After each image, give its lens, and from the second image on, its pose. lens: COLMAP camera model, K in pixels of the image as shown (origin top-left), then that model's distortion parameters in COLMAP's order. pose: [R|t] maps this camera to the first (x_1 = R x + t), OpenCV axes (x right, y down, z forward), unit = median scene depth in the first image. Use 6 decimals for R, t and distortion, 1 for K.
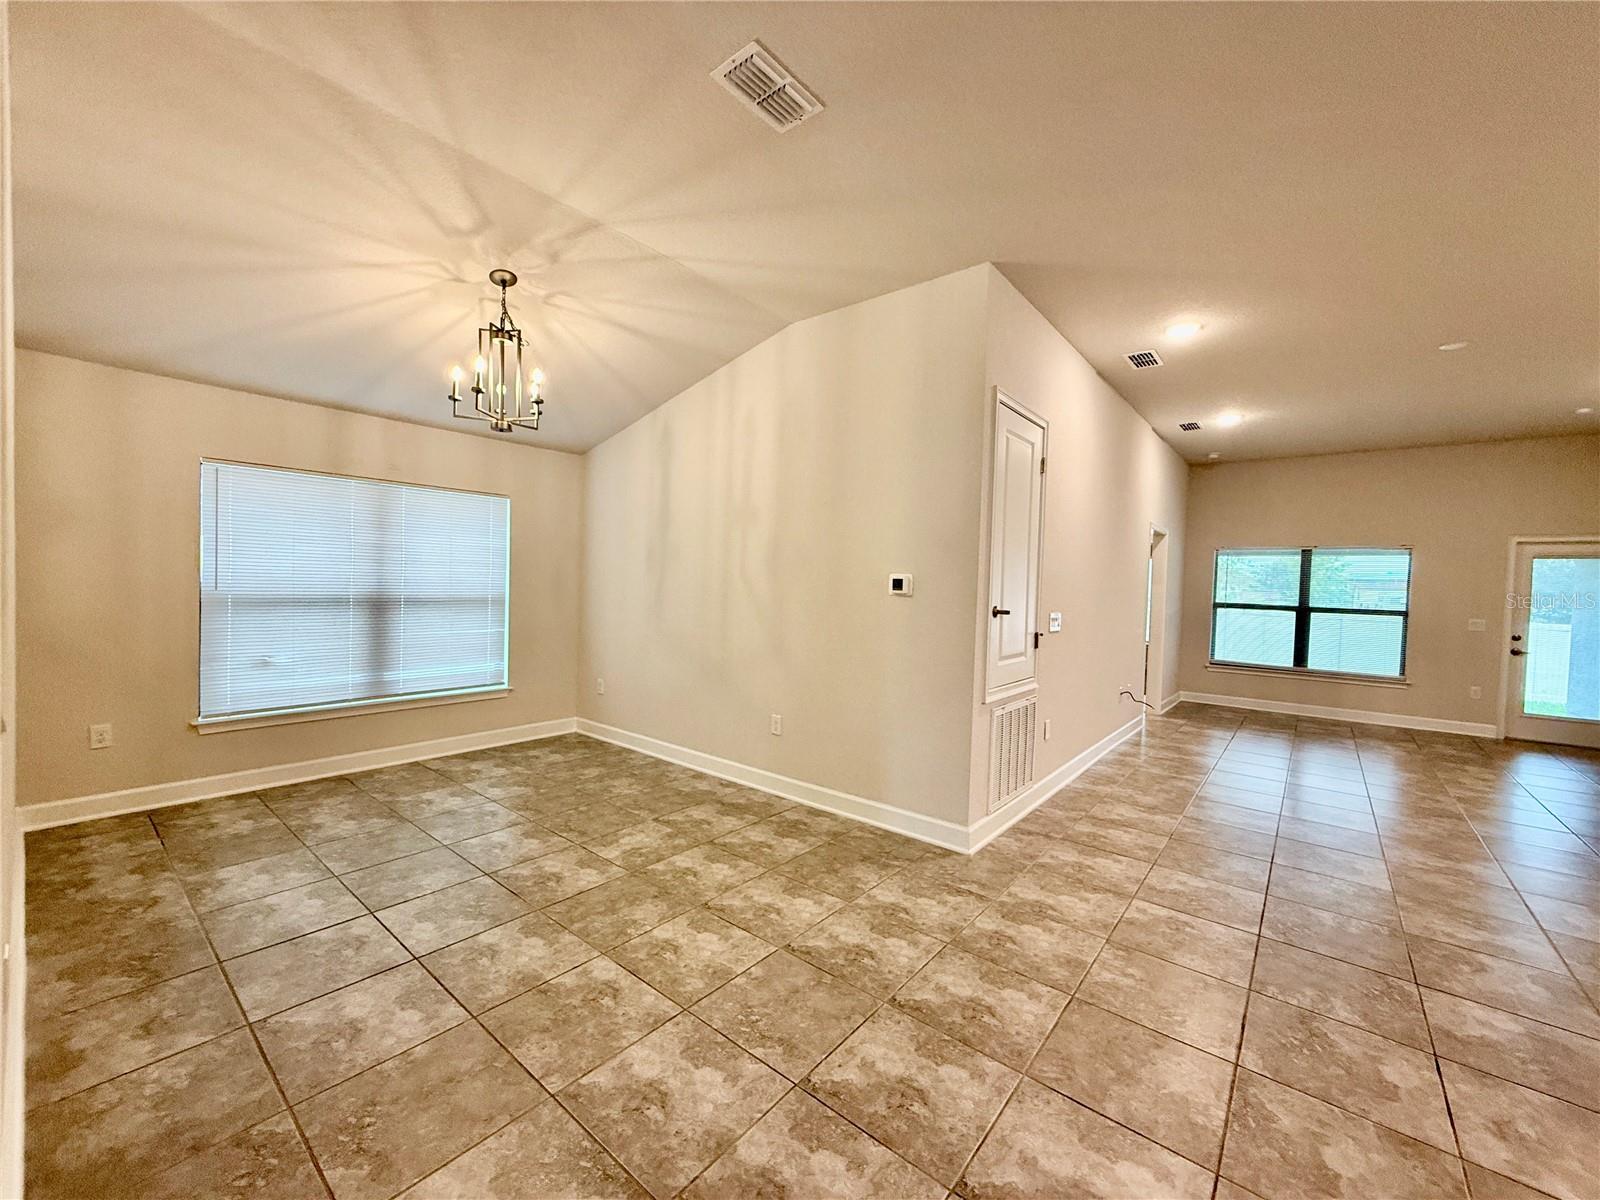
lens RADIAL K [[635.0, 0, 798.0], [0, 635.0, 597.5], [0, 0, 1]] dist [-0.003725, 0.000859]
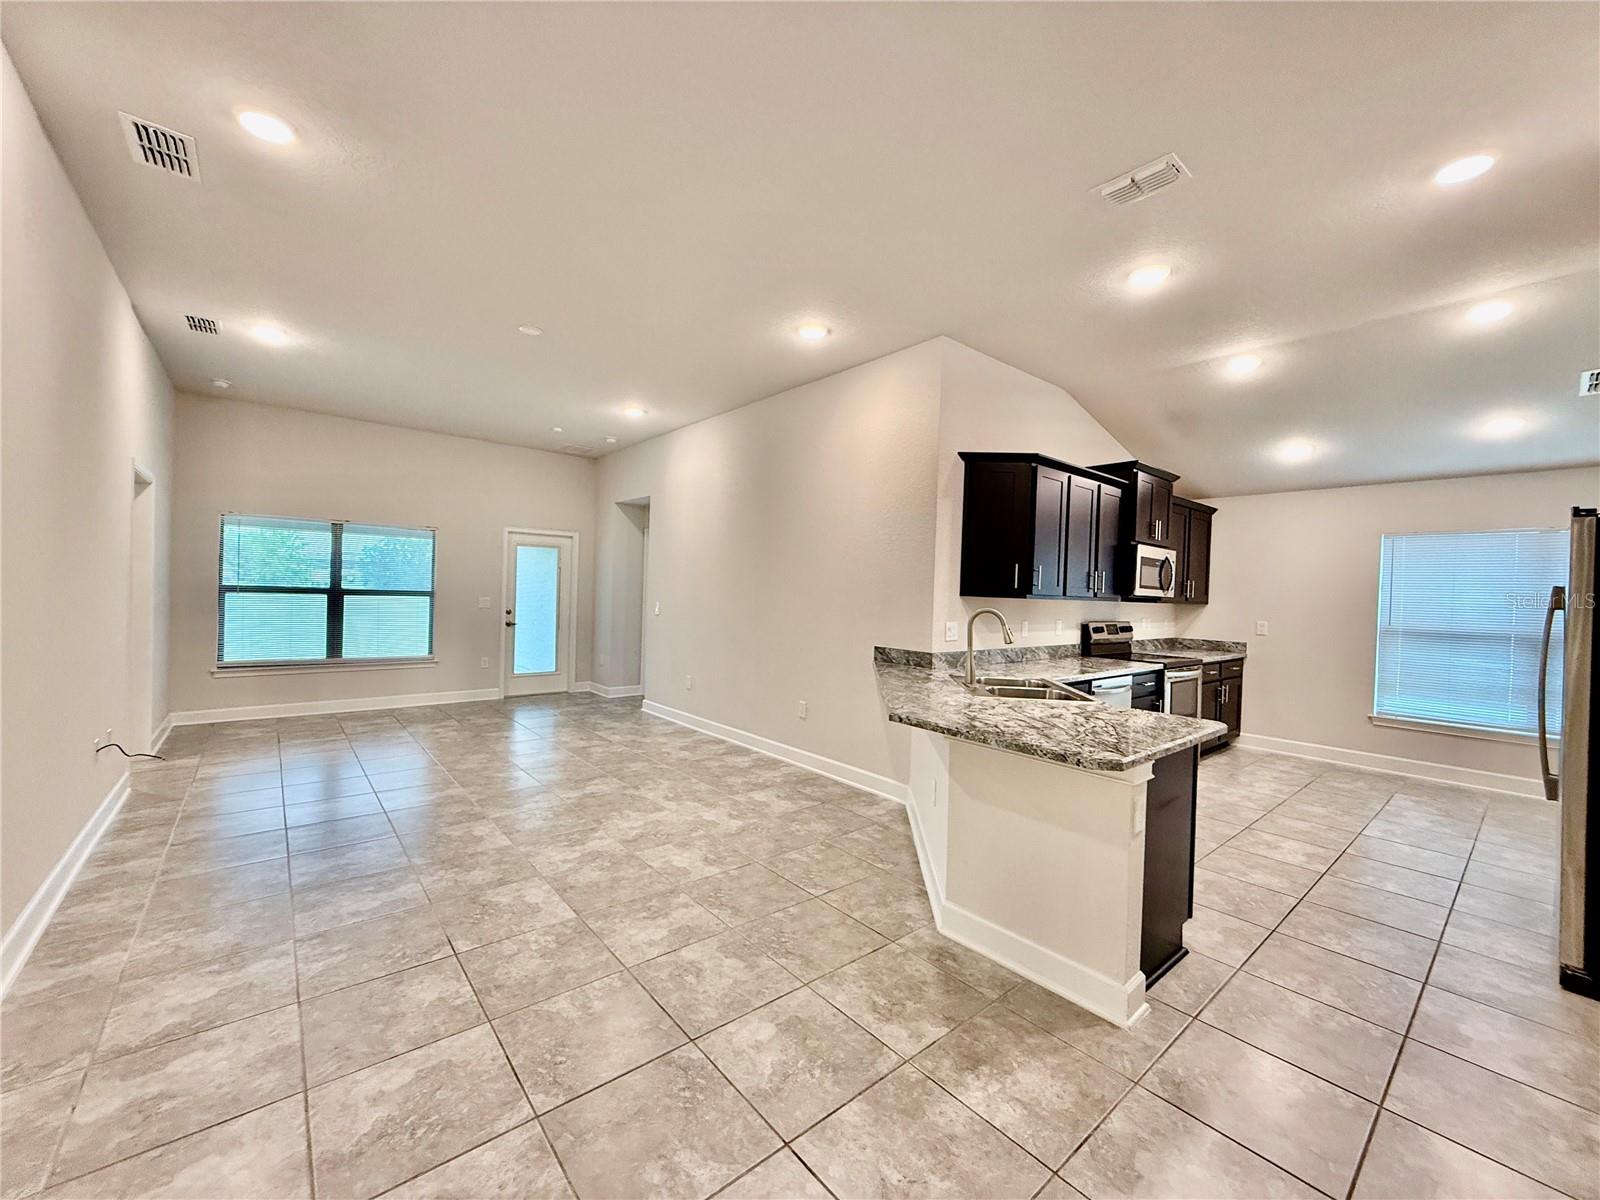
lens RADIAL K [[635.0, 0, 793.4], [0, 635.0, 600.6], [0, 0, 1]] dist [-0.003725, 0.000859]
pose [[0.190183, -0.039385, 0.980958, 0.112111], [0.000759, 0.999201, 0.039971, -0.007452], [-0.981748, -0.006857, 0.190061, 0.410791]]
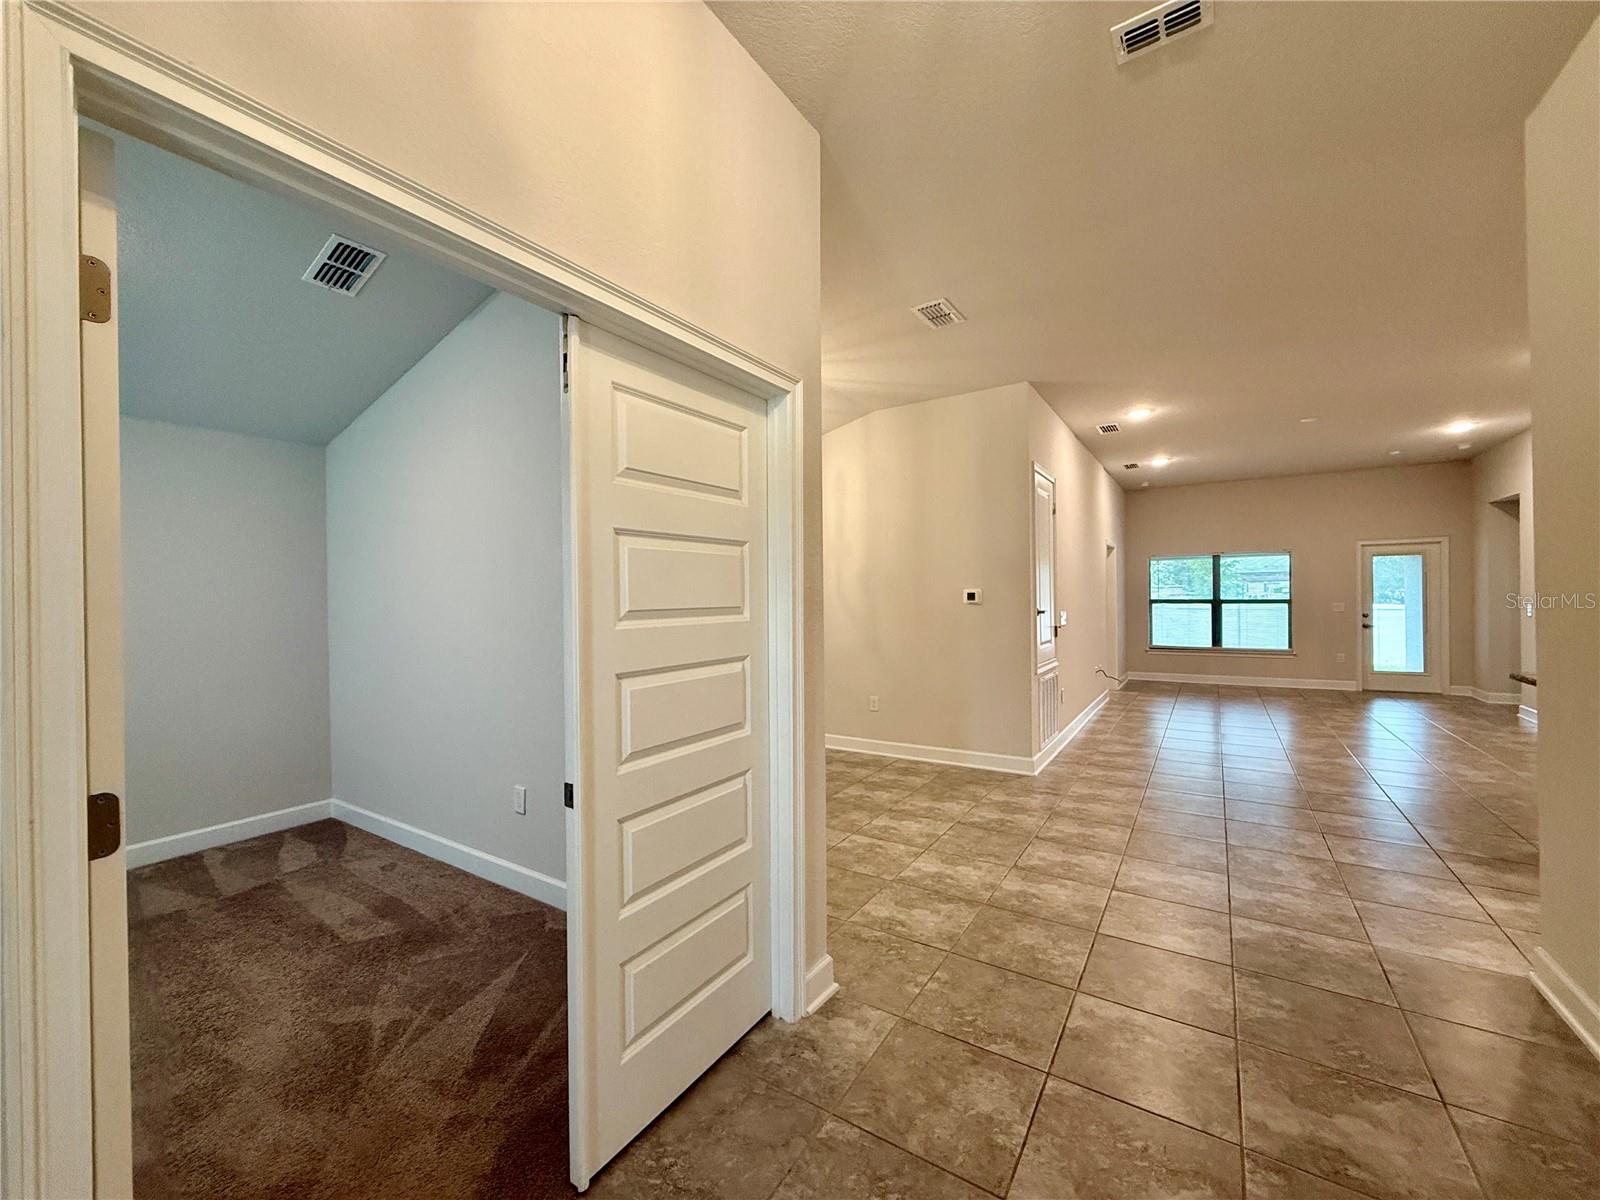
lens RADIAL K [[635.0, 0, 796.9], [0, 635.0, 597.1], [0, 0, 1]] dist [-0.003725, 0.000859]
pose [[0.993242, -0.045169, 0.106913, -0.351493], [0.047747, 0.998624, -0.021677, -0.006021], [-0.105787, 0.026635, 0.994032, -0.357002]]
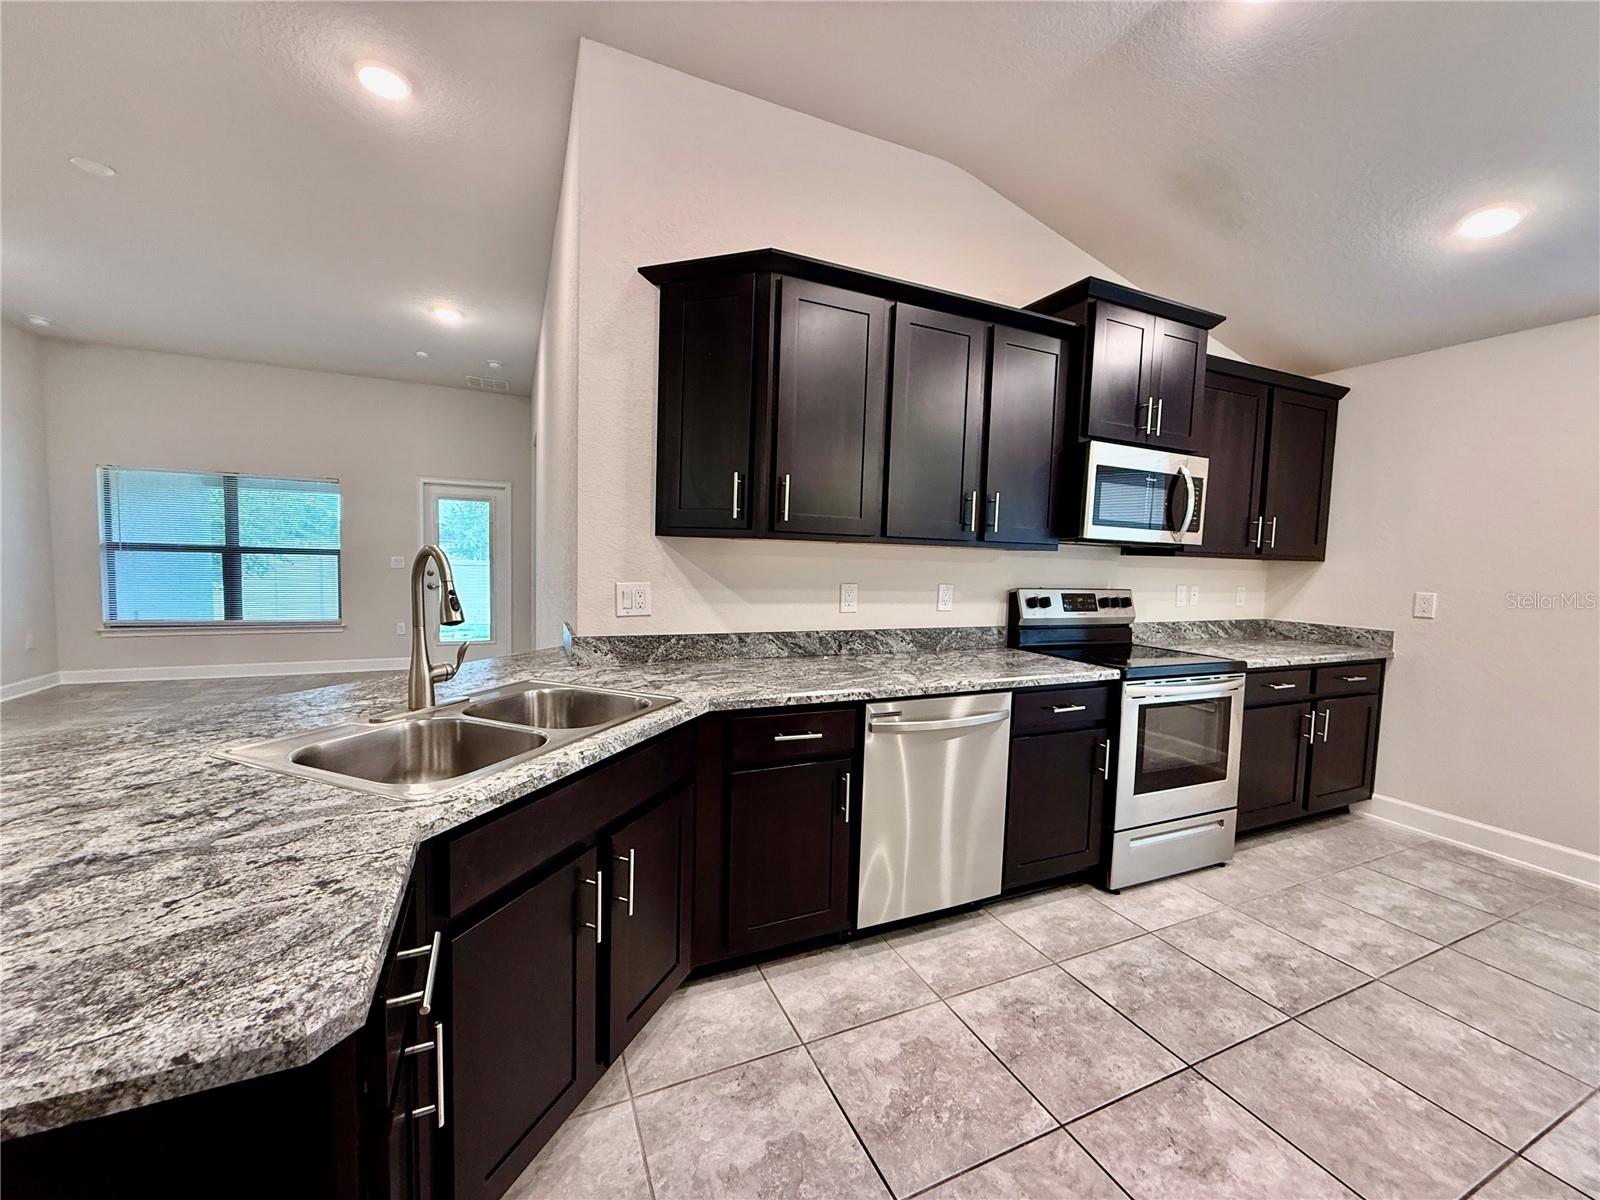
lens RADIAL K [[635.0, 0, 793.1], [0, 635.0, 600.4], [0, 0, 1]] dist [-0.003725, 0.000859]
pose [[0.448124, -0.080036, 0.890382, 0.744781], [0.008790, 0.996331, 0.085135, 0.038911], [-0.893928, -0.030325, 0.447183, -0.049556]]
